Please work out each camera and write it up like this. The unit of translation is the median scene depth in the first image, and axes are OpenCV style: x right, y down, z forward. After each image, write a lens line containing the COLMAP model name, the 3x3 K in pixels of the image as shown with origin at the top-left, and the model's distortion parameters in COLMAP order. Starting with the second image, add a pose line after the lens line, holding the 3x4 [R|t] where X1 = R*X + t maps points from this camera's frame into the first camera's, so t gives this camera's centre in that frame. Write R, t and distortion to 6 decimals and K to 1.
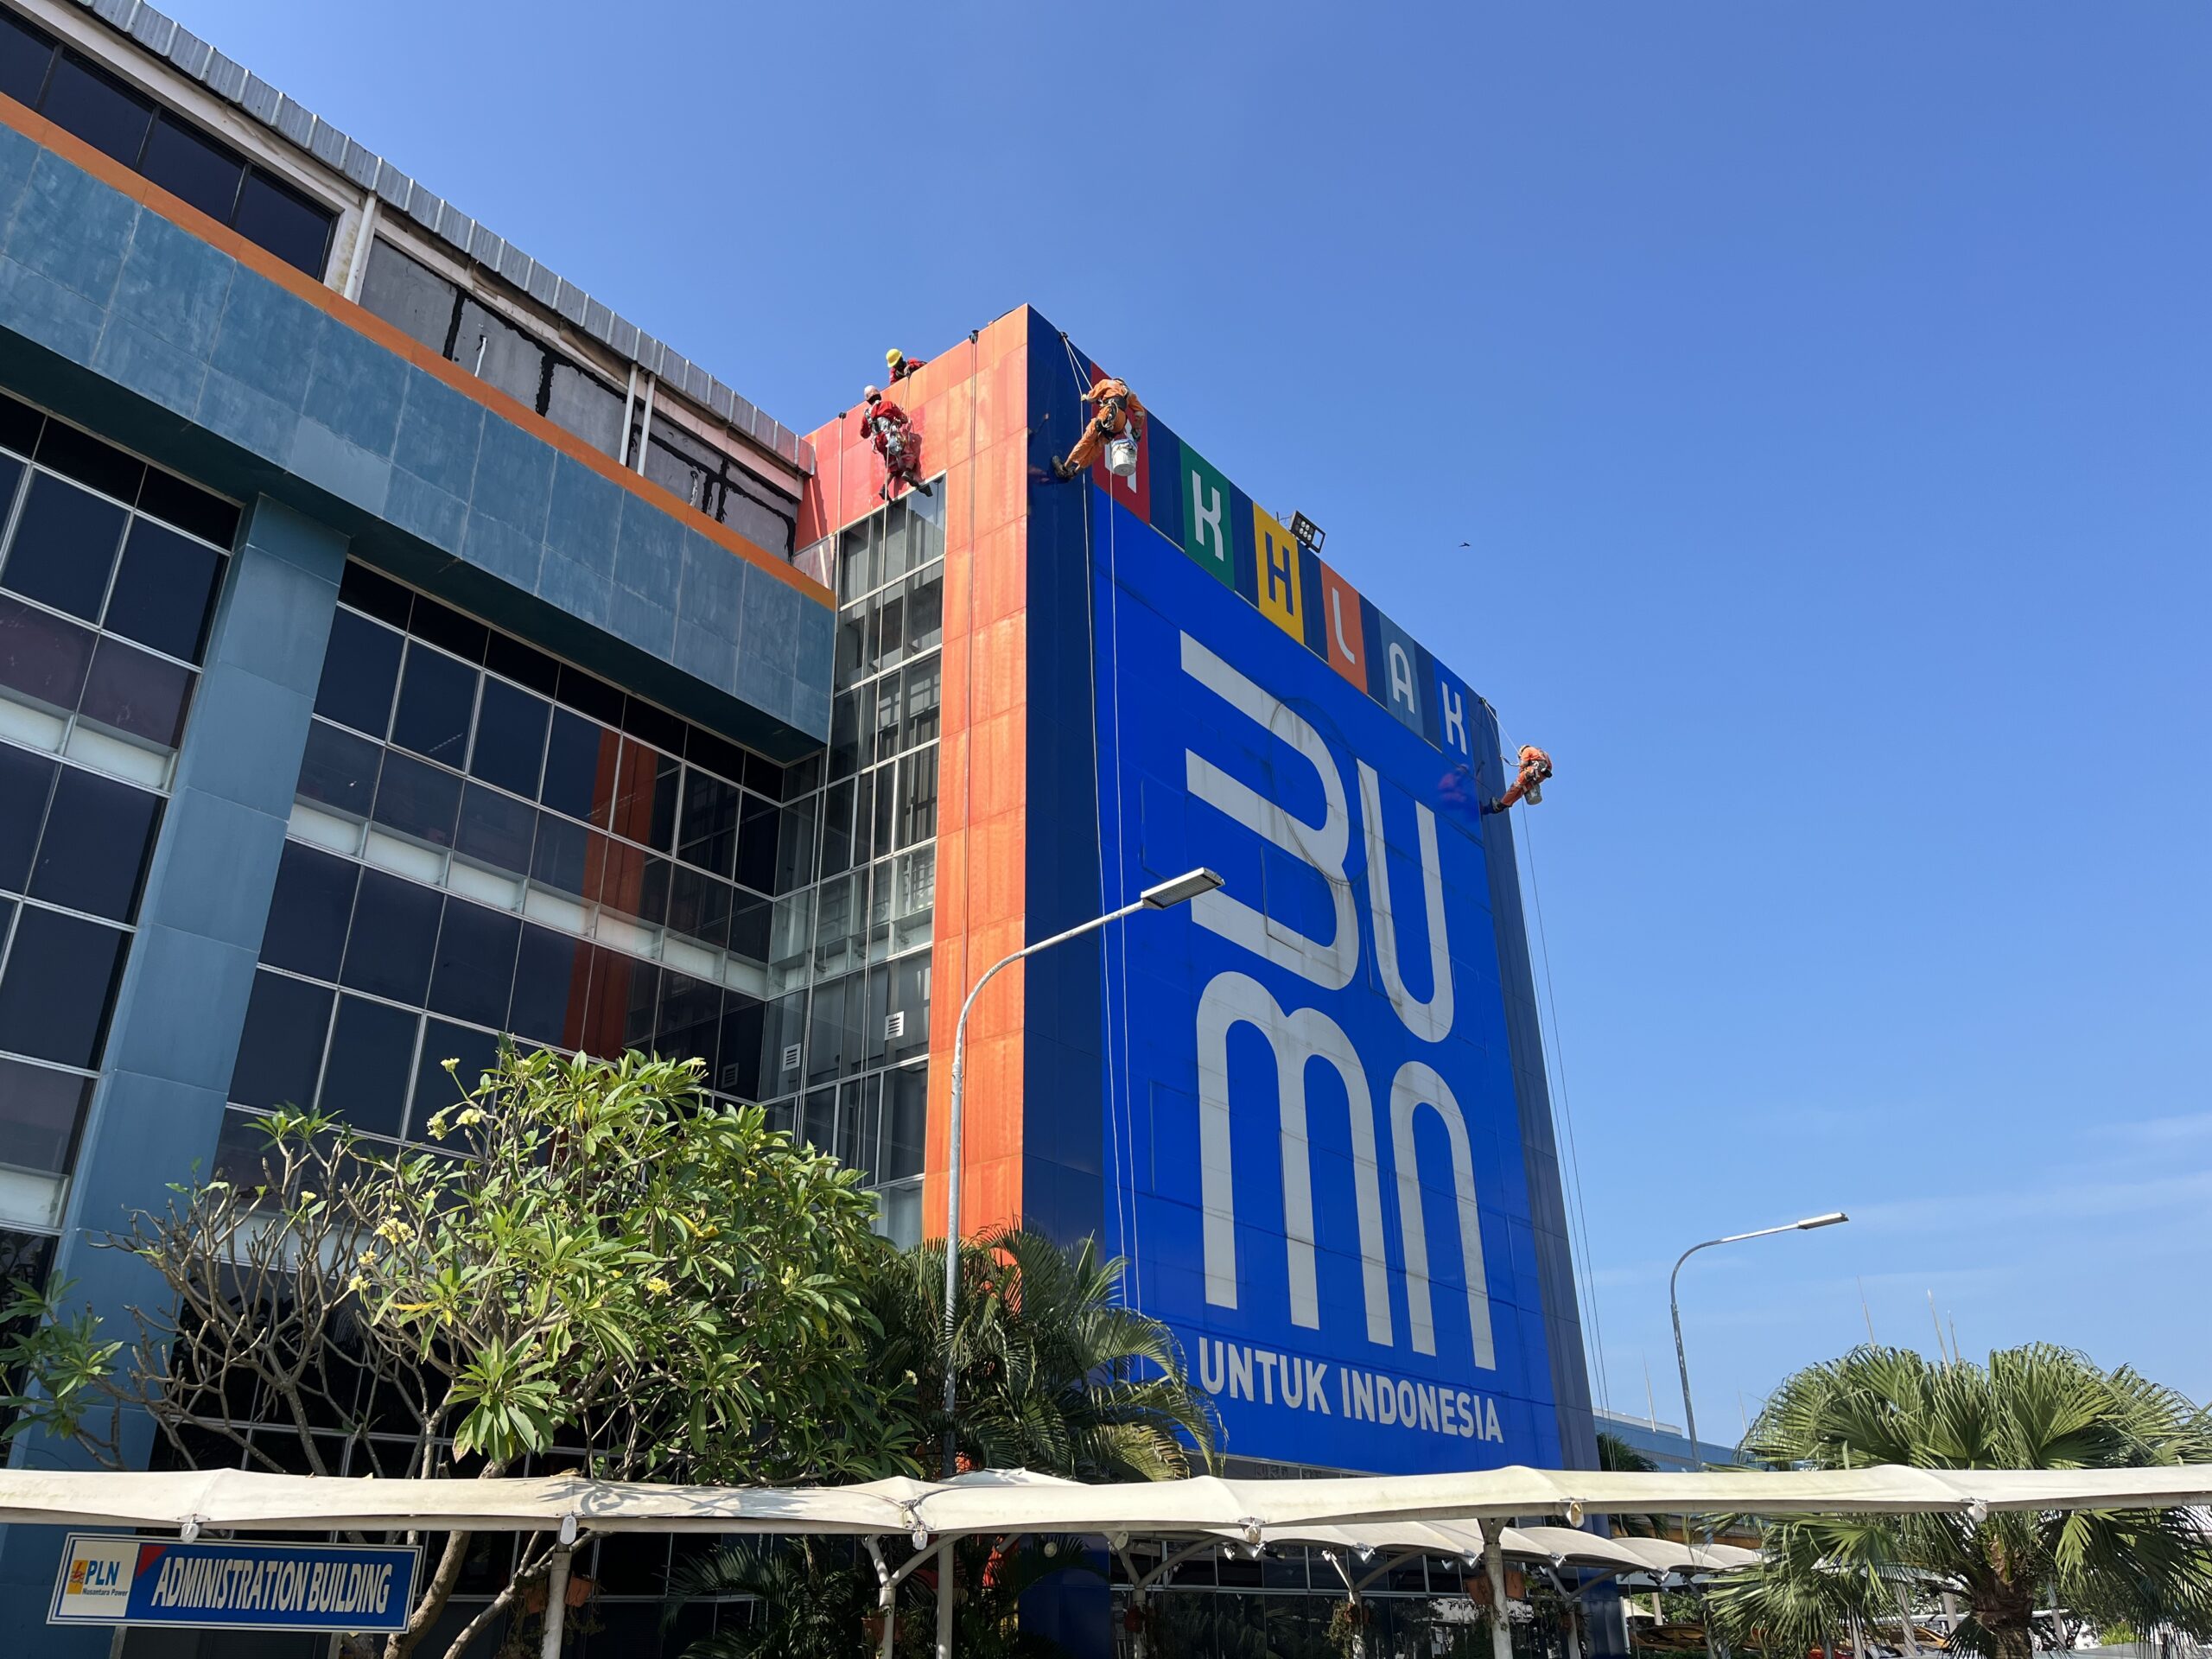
lens RADIAL K [[1679.9, 0, 1106.0], [0, 1679.9, 829.5], [0, 0, 1]] dist [0.078884, -0.119983]
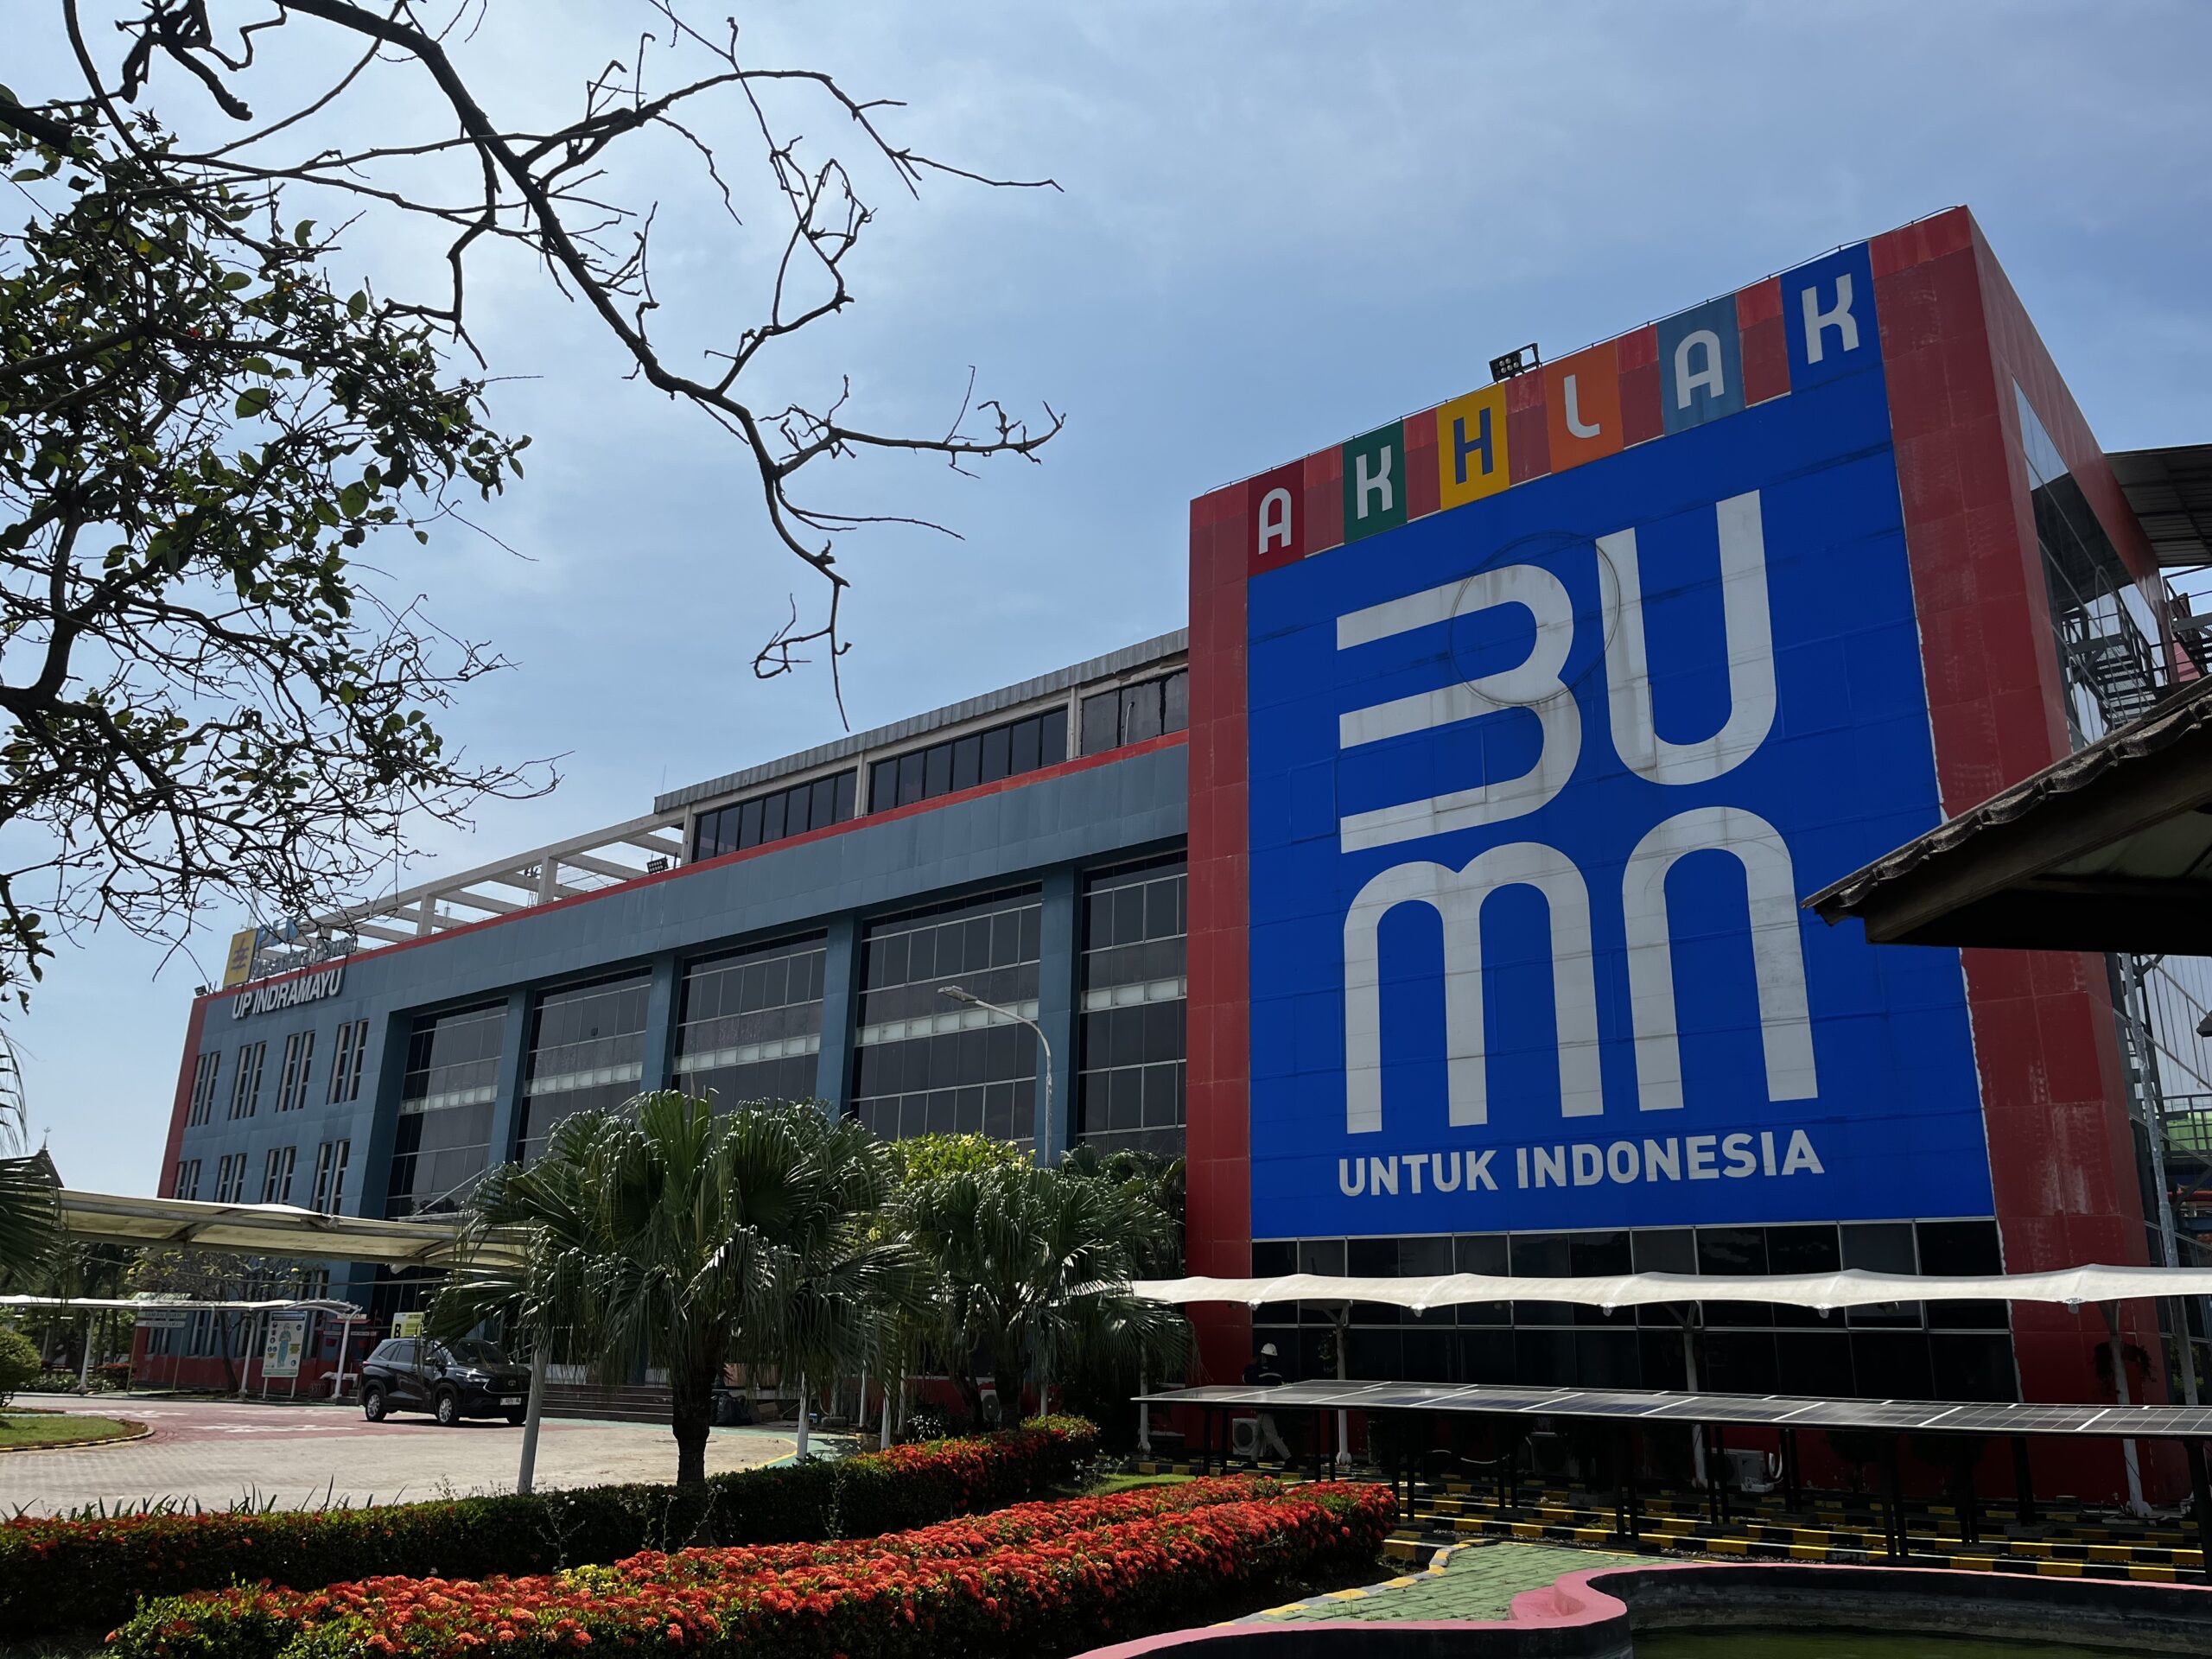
lens RADIAL K [[1679.9, 0, 1106.0], [0, 1679.9, 829.5], [0, 0, 1]] dist [0.078884, -0.119983]
pose [[-0.053216, -0.276981, -0.959401, 1.323595], [0.420221, 0.865339, -0.273134, 0.318062], [0.905860, -0.417696, 0.070344, 0.726966]]
